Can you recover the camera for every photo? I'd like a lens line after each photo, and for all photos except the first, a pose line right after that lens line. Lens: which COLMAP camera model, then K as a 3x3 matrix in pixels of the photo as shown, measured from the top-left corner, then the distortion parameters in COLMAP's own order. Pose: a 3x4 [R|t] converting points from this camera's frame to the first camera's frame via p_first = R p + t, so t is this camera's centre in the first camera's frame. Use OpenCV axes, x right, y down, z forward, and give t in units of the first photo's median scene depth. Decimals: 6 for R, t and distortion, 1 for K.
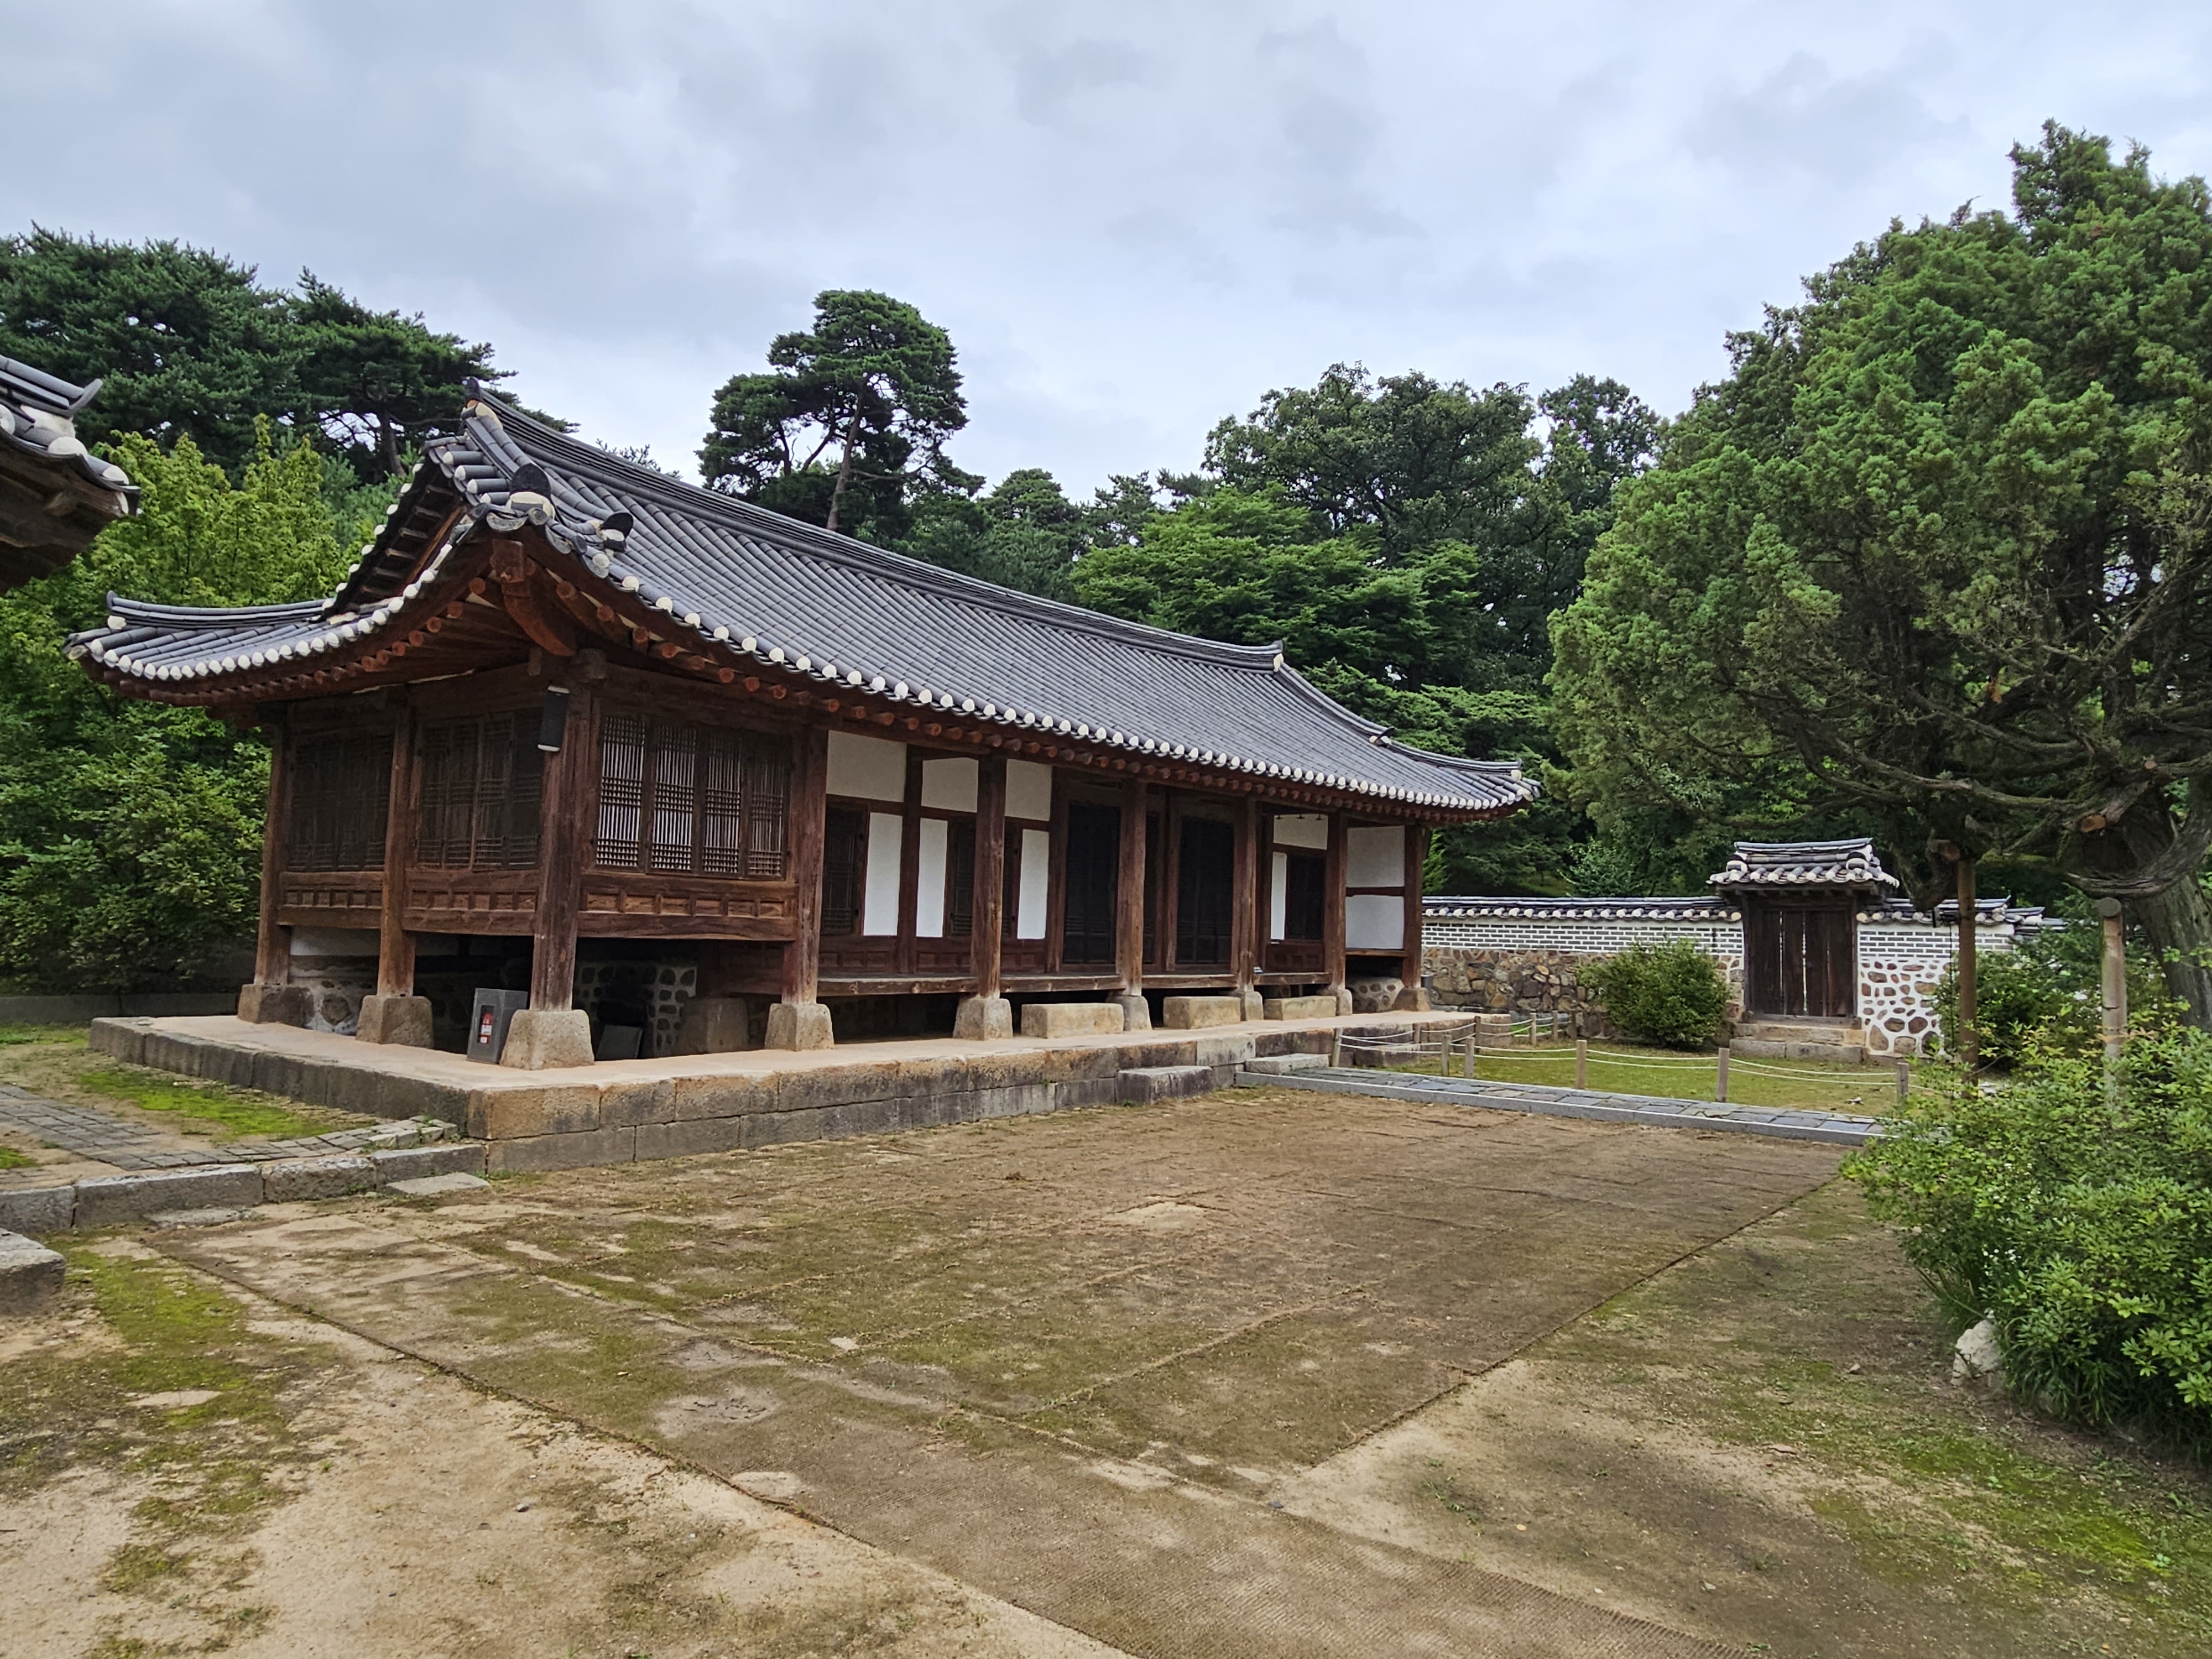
lens RADIAL K [[1448.2, 0, 1093.3], [0, 1448.2, 801.7], [0, 0, 1]] dist [-0.004645, -0.002114]
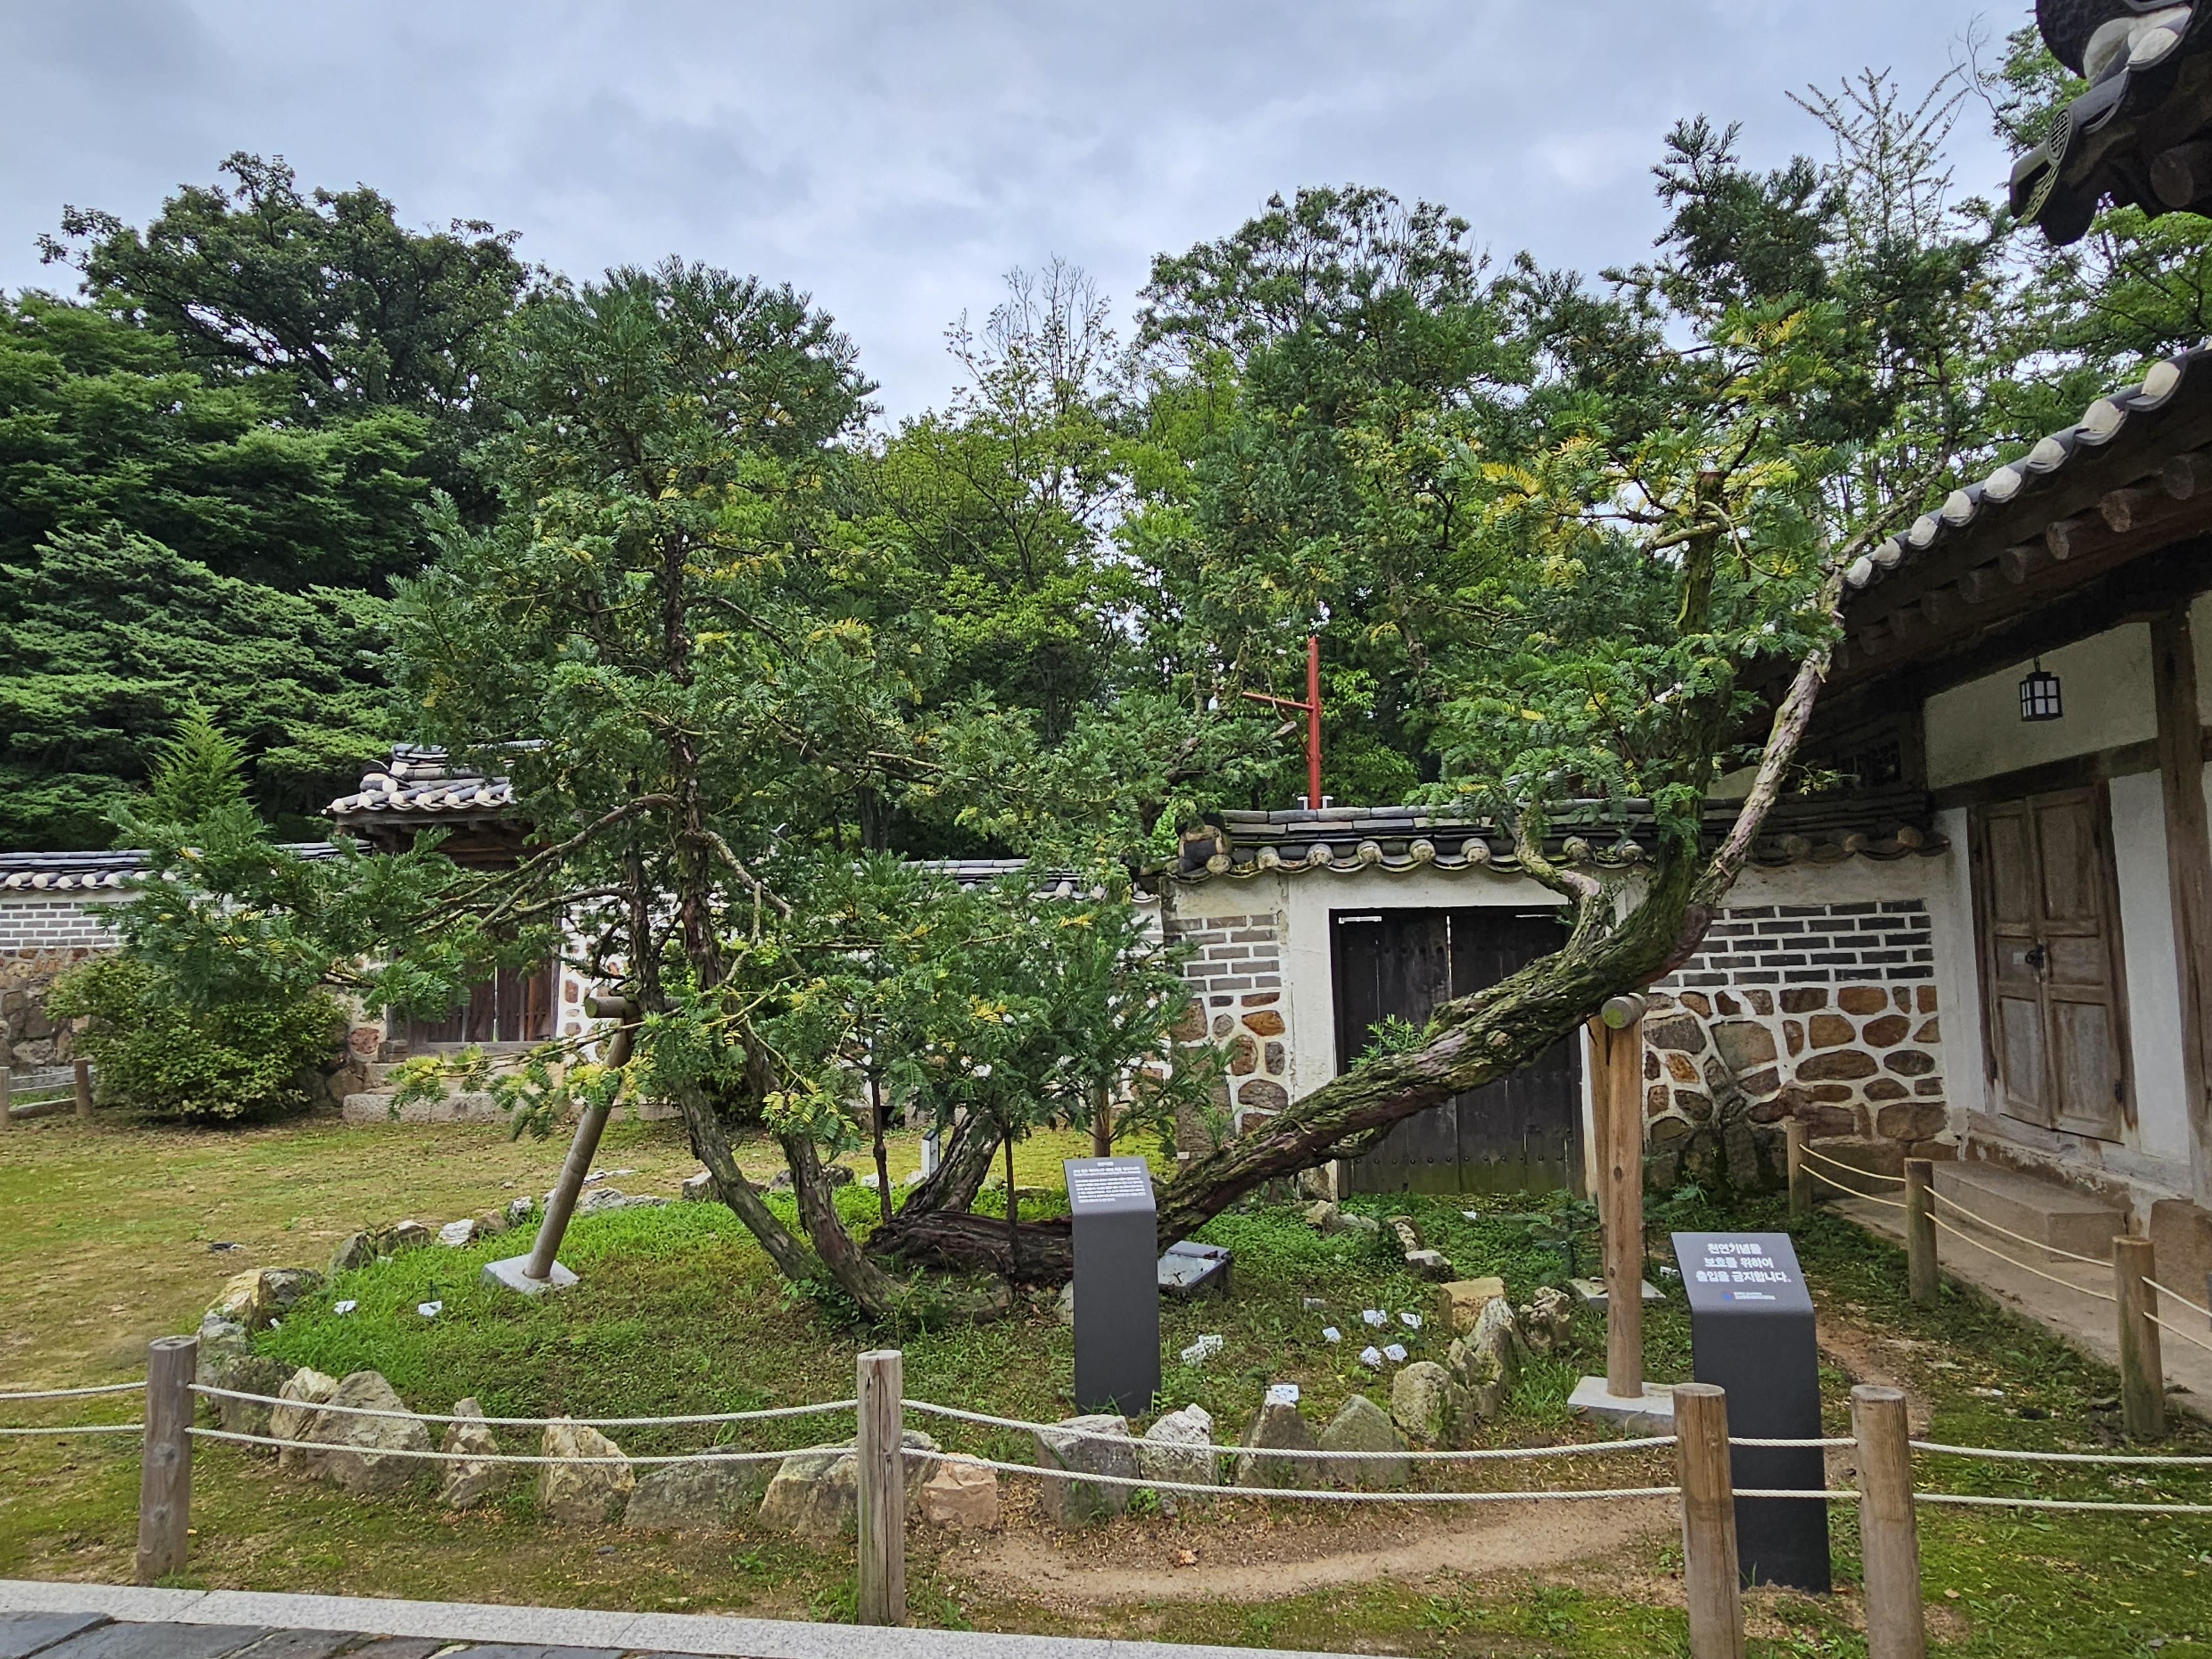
lens RADIAL K [[1448.2, 0, 1093.3], [0, 1448.2, 801.7], [0, 0, 1]] dist [-0.004645, -0.002114]
pose [[0.861851, 0.004566, 0.507142, 0.690920], [-0.004718, 0.999988, -0.000986, 0.088387], [-0.507140, -0.001543, 0.861862, 0.651419]]
